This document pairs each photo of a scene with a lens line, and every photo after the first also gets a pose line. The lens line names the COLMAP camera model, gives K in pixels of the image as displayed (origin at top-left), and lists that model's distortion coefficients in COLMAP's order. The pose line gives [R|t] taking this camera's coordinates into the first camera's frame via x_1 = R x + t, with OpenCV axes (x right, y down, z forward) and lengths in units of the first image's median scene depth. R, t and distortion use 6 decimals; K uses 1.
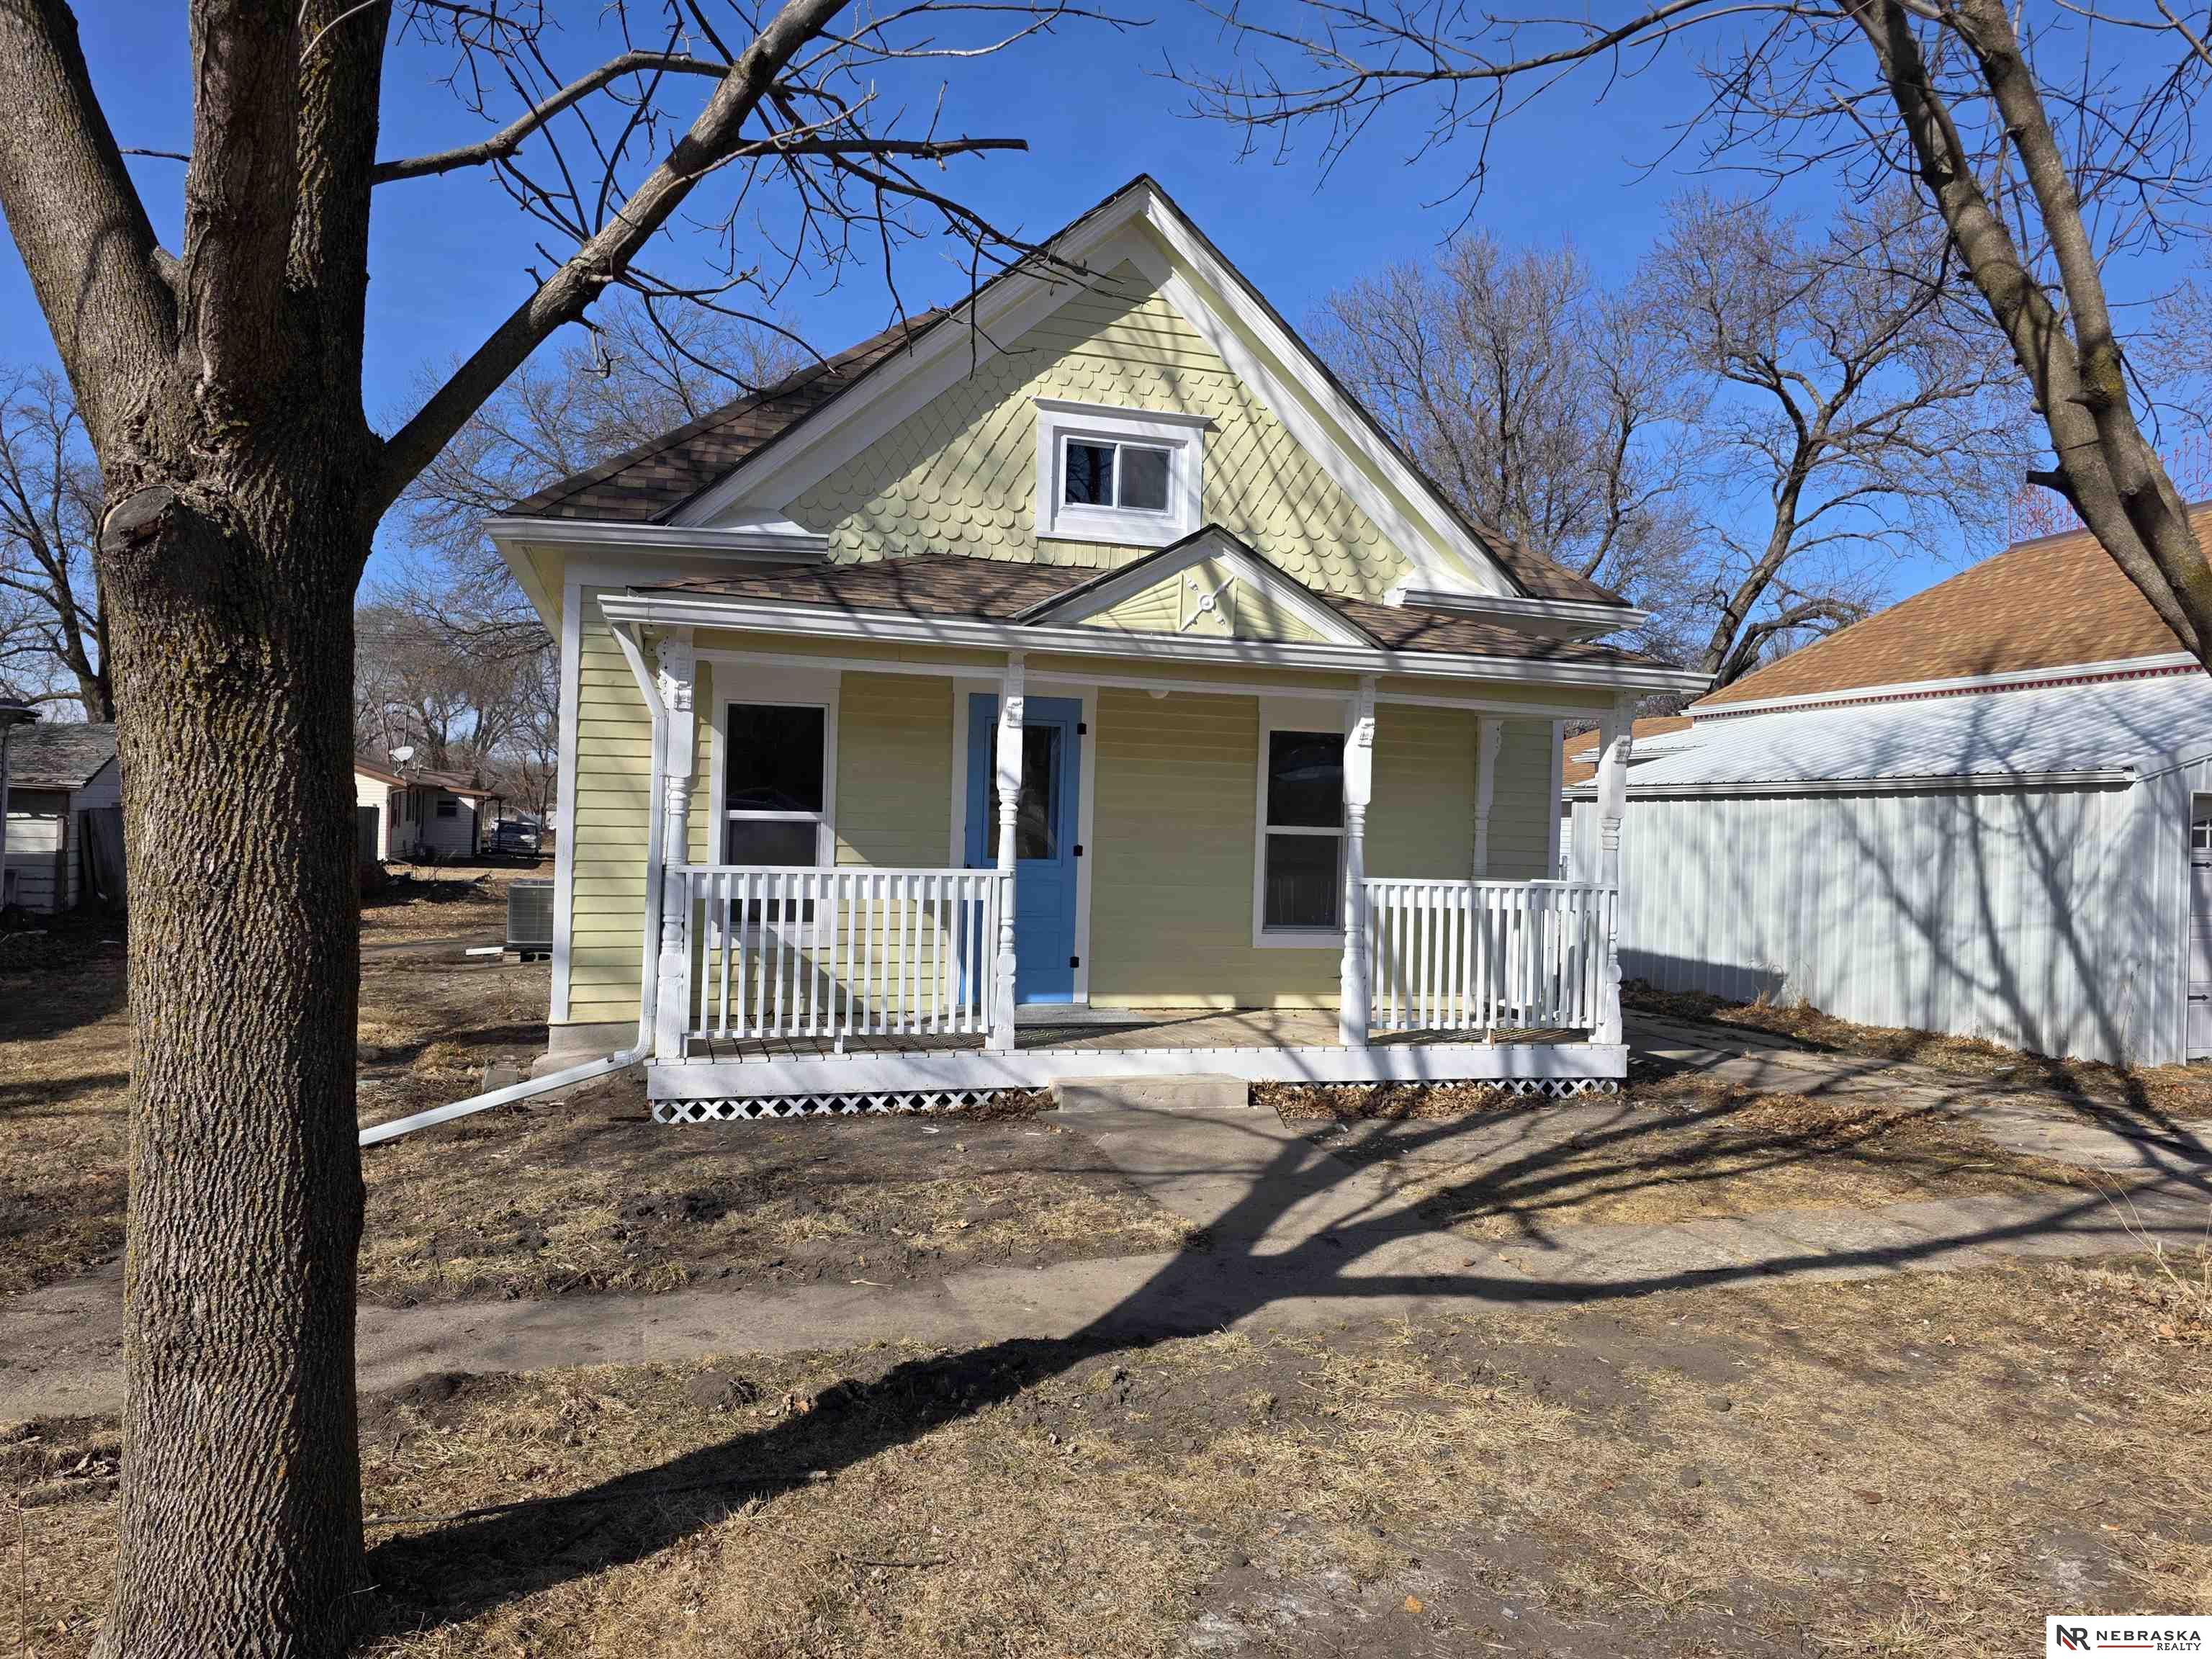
lens RADIAL K [[1479.9, 0, 1106.9], [0, 1479.9, 823.7], [0, 0, 1]] dist [0.057714, -0.047369]
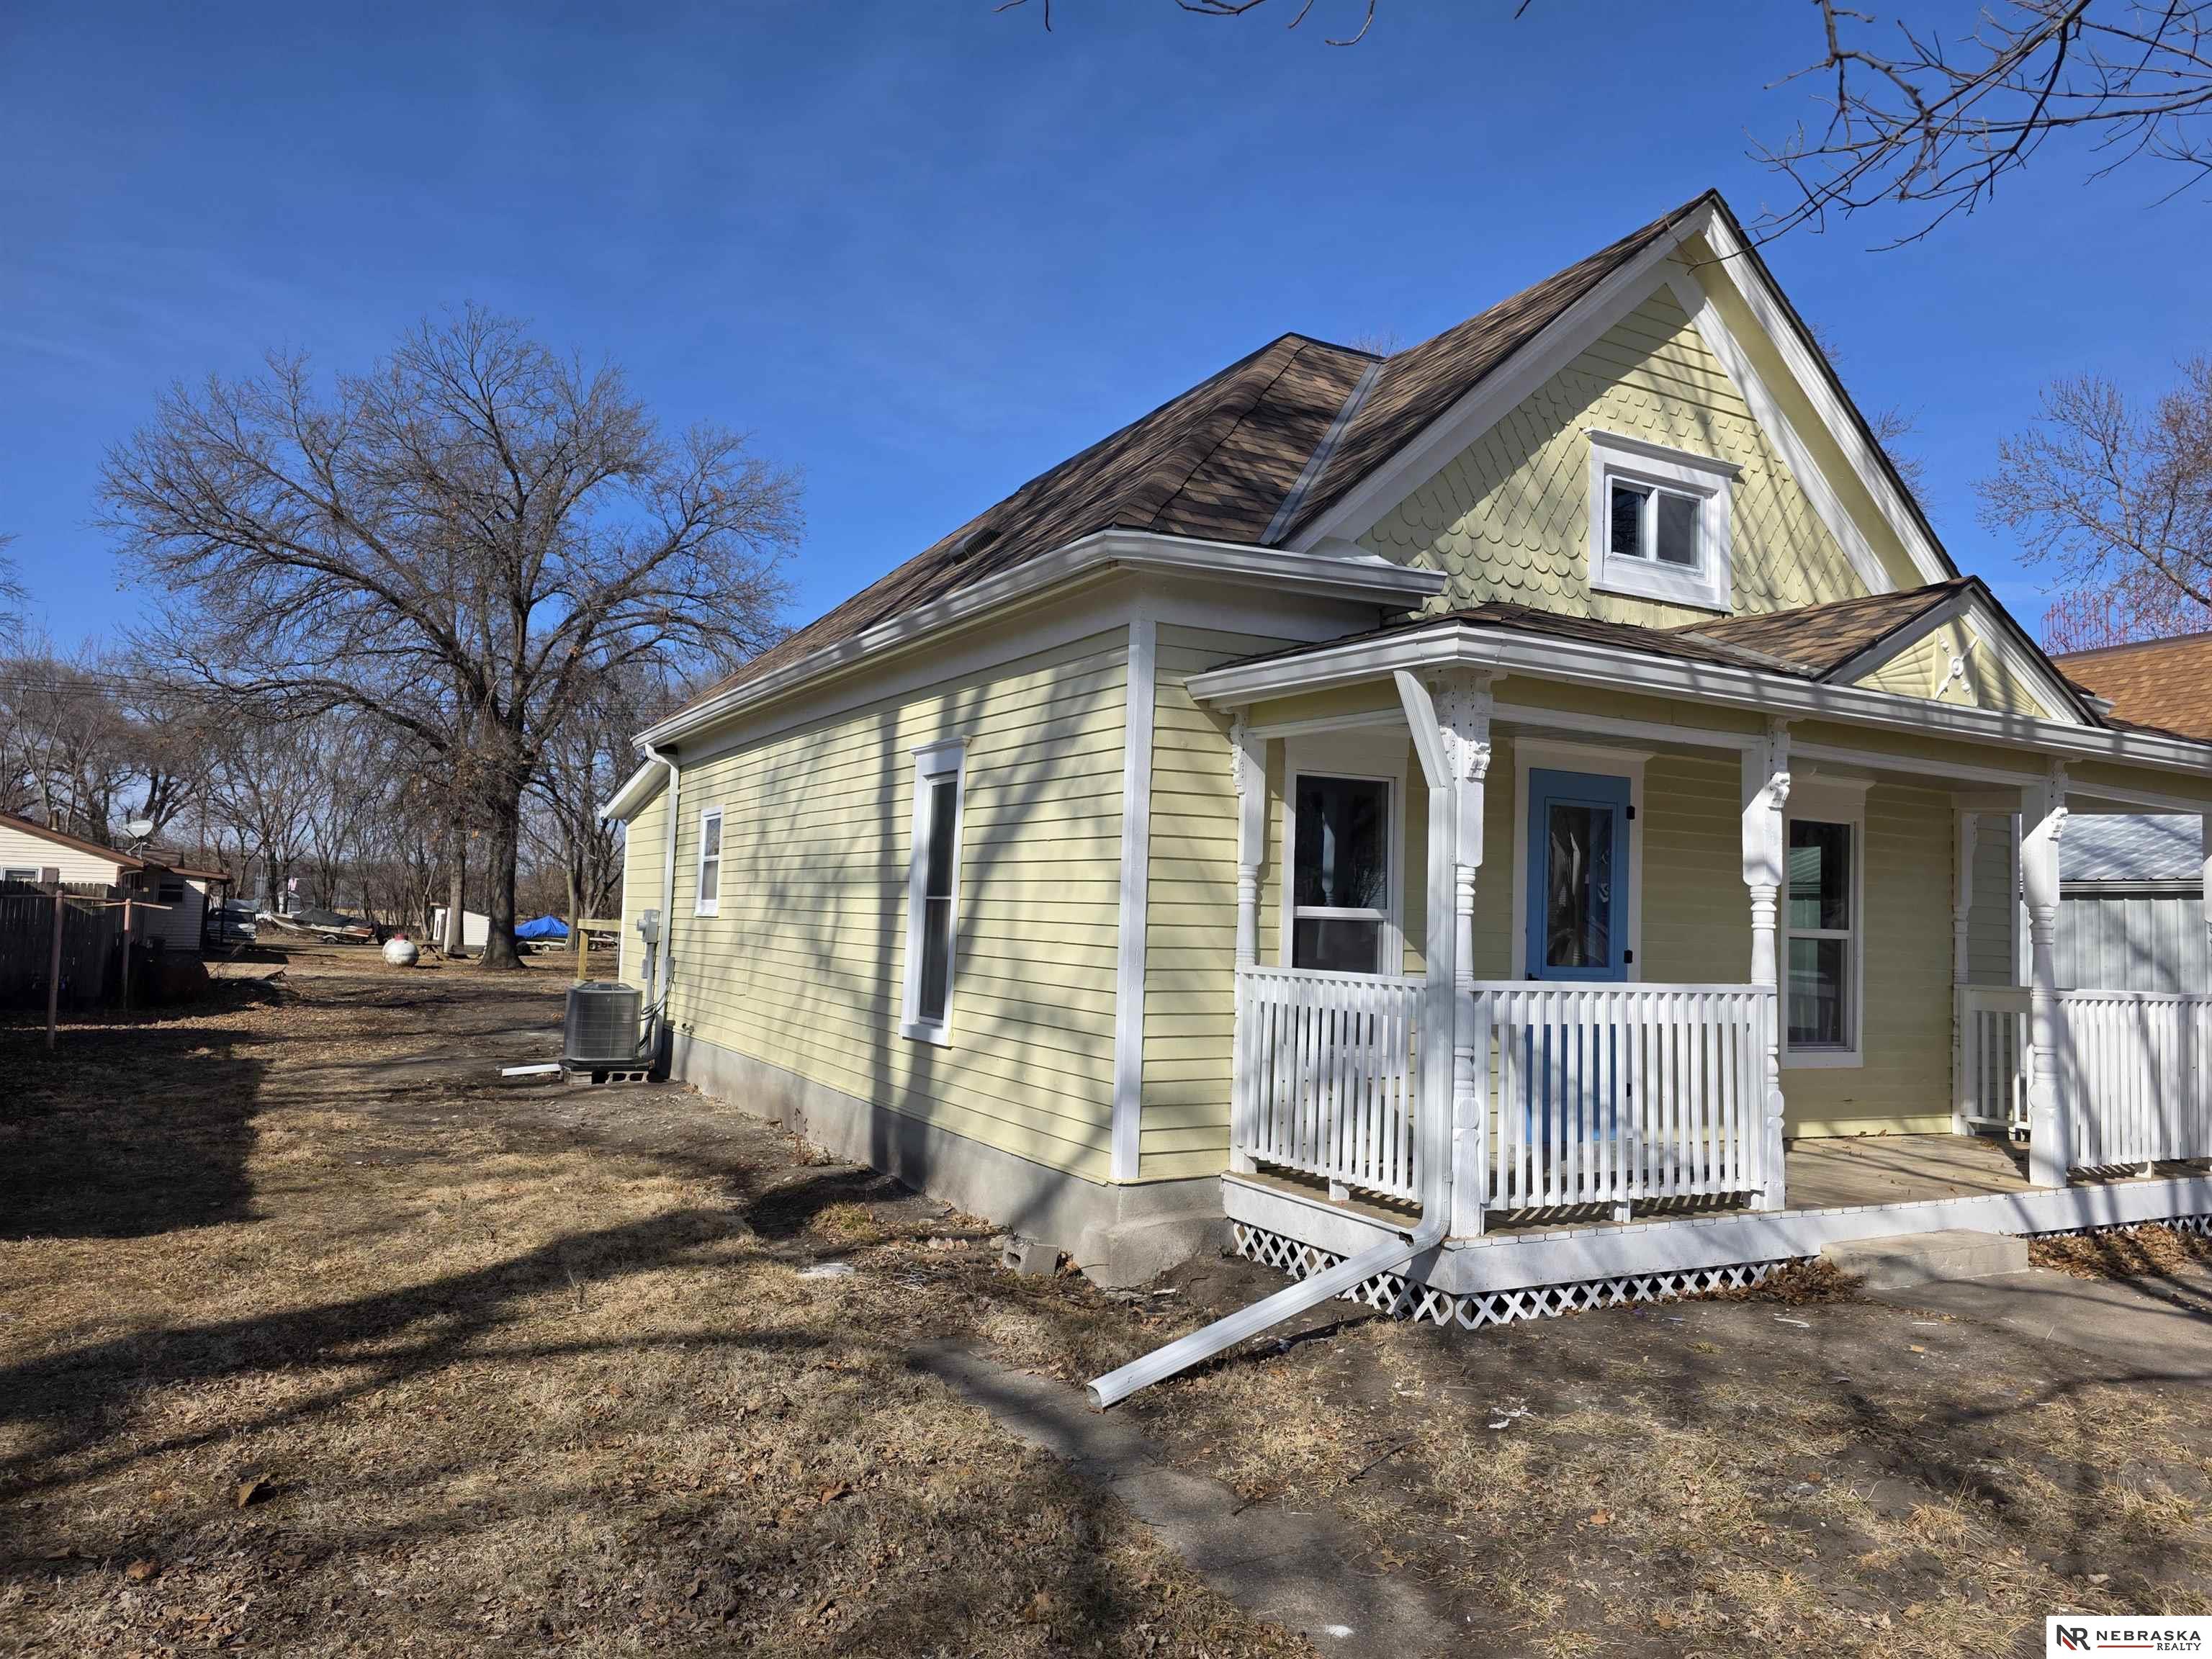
lens RADIAL K [[1479.9, 0, 1091.0], [0, 1479.9, 823.8], [0, 0, 1]] dist [0.057714, -0.047369]
pose [[0.979642, 0.017734, 0.199966, -0.521795], [-0.005752, 0.998161, -0.060345, -0.004488], [-0.200669, 0.057967, 0.977943, 0.233617]]
